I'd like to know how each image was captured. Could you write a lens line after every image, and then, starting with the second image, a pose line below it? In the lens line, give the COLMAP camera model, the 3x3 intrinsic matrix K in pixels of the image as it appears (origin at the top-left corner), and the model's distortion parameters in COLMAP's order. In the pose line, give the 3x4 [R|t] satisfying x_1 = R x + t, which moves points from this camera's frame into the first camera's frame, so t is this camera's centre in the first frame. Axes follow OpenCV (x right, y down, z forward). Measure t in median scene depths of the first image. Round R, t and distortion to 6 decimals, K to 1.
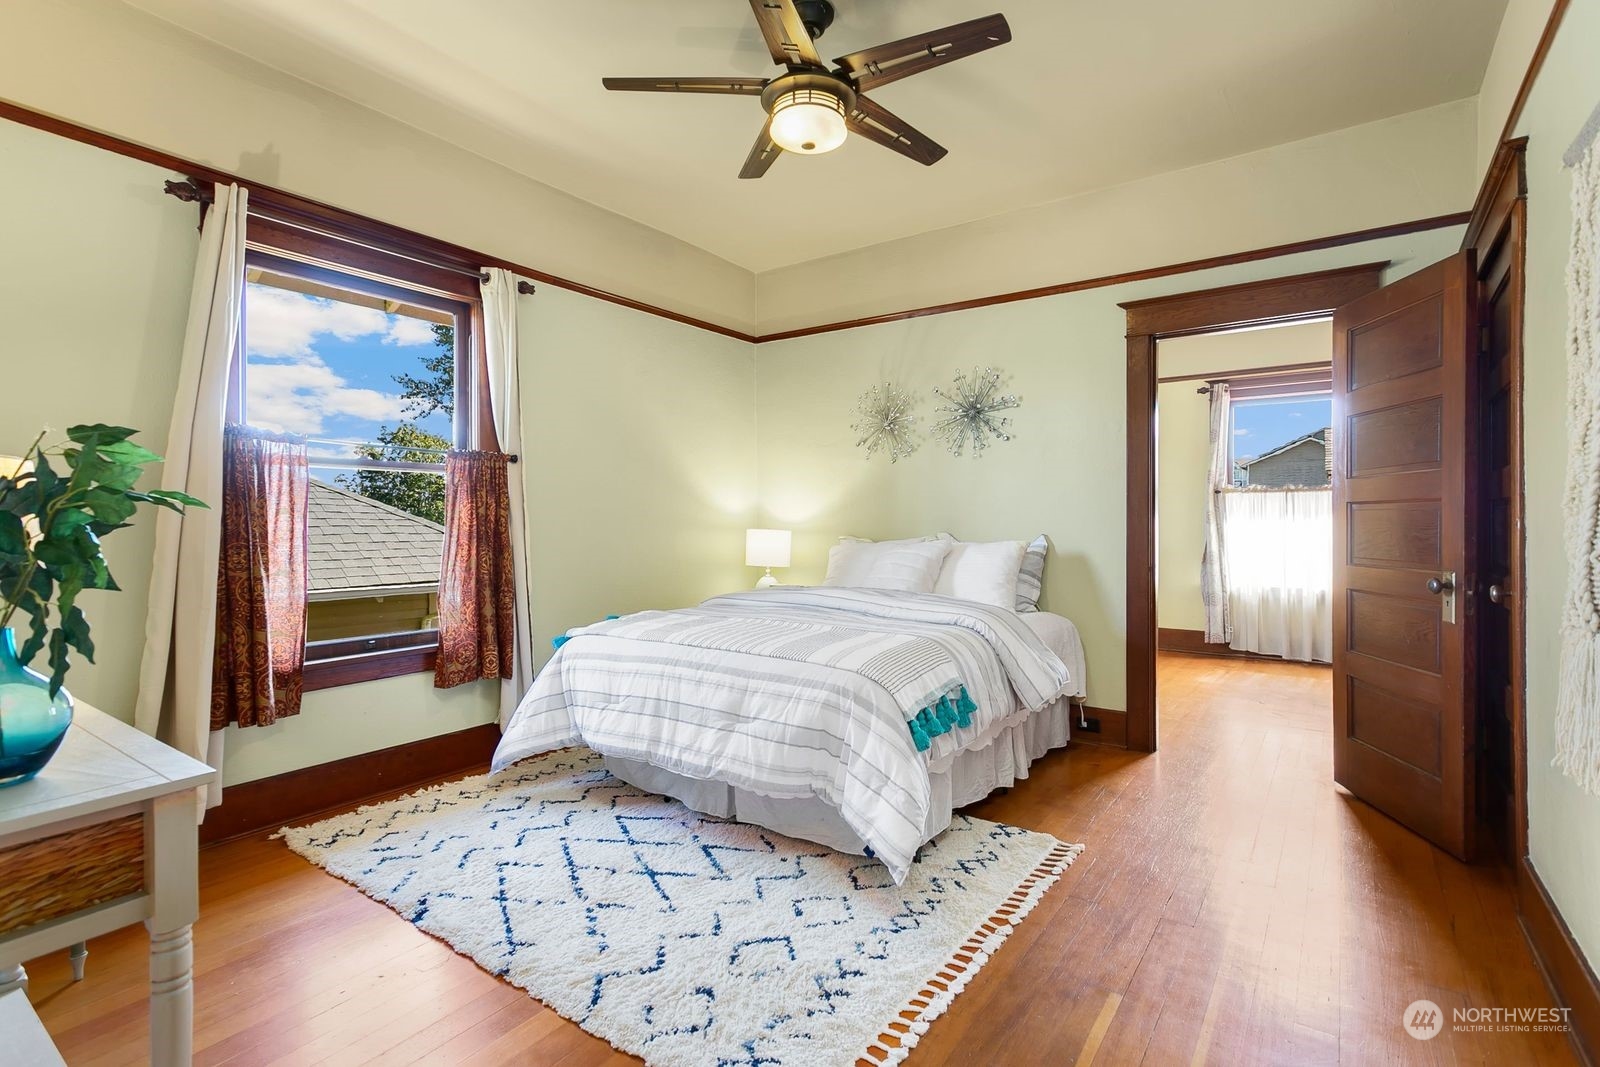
lens RADIAL K [[772.8, 0, 797.7], [0, 772.8, 521.6], [0, 0, 1]] dist [-0.000054, 0.000137]
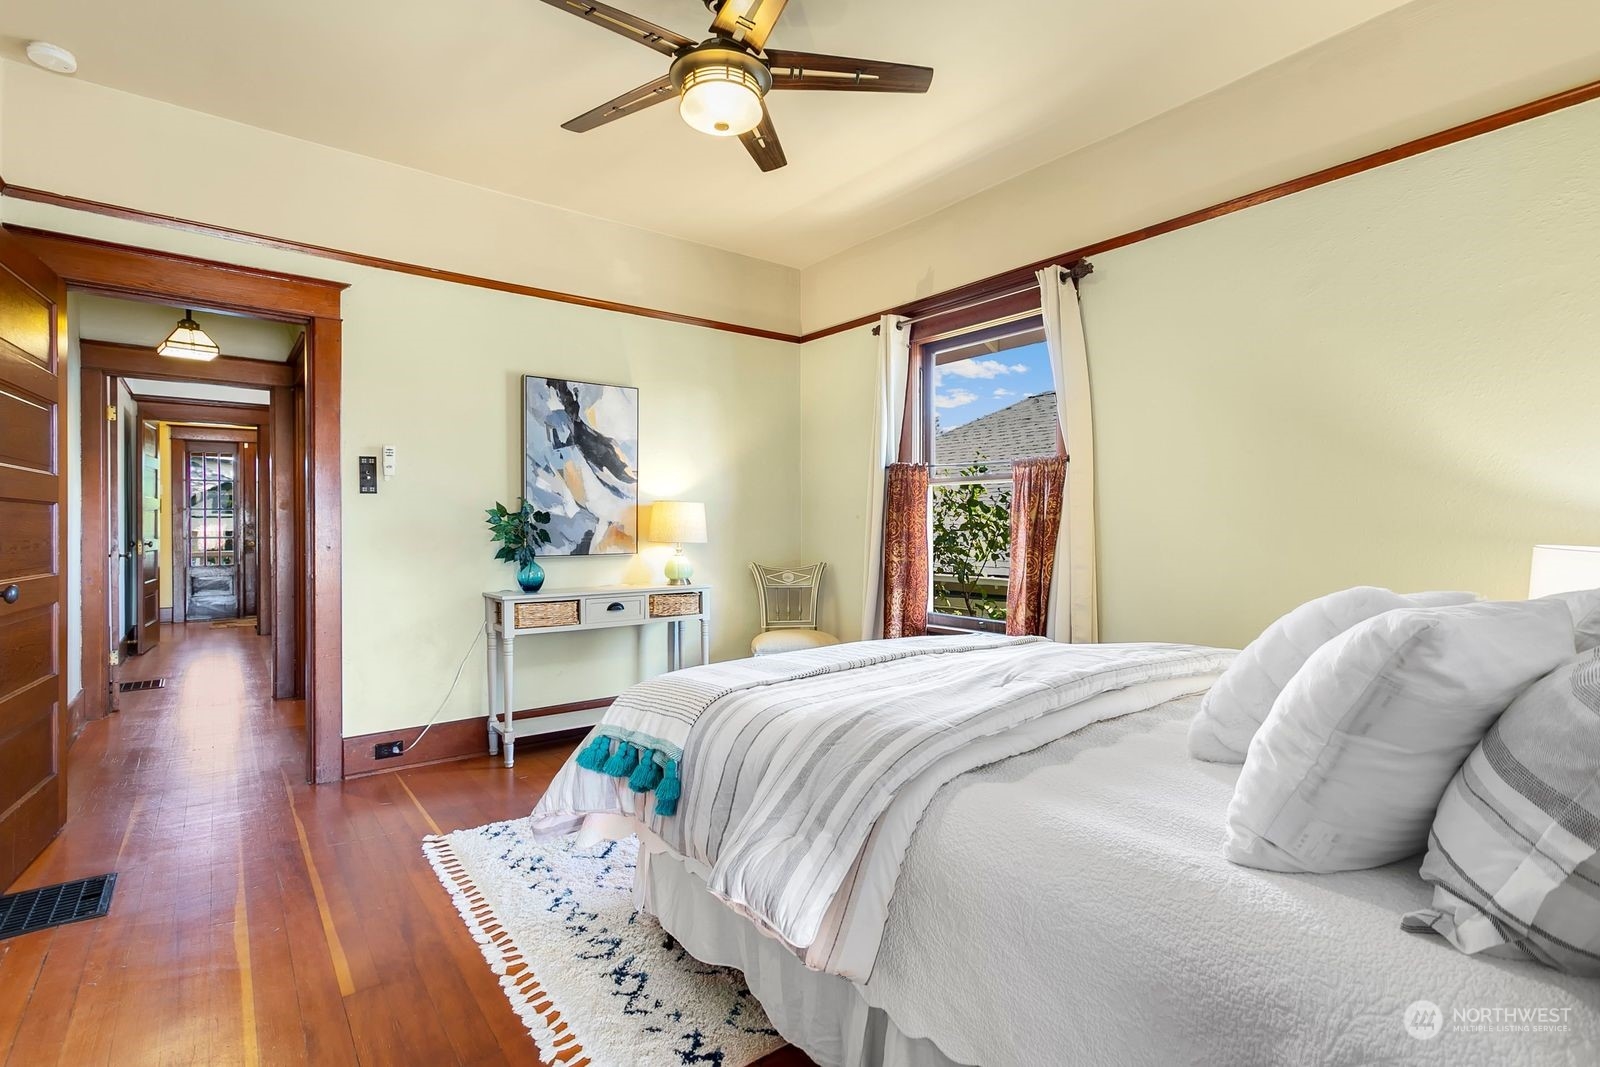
lens RADIAL K [[761.0, 0, 798.3], [0, 761.0, 530.7], [0, 0, 1]] dist [0.001239, 0.002359]
pose [[-0.295484, 0.008486, -0.955310, 1.216951], [-0.004506, 0.999937, 0.010276, -0.007099], [0.955337, 0.007341, -0.295427, 1.898299]]
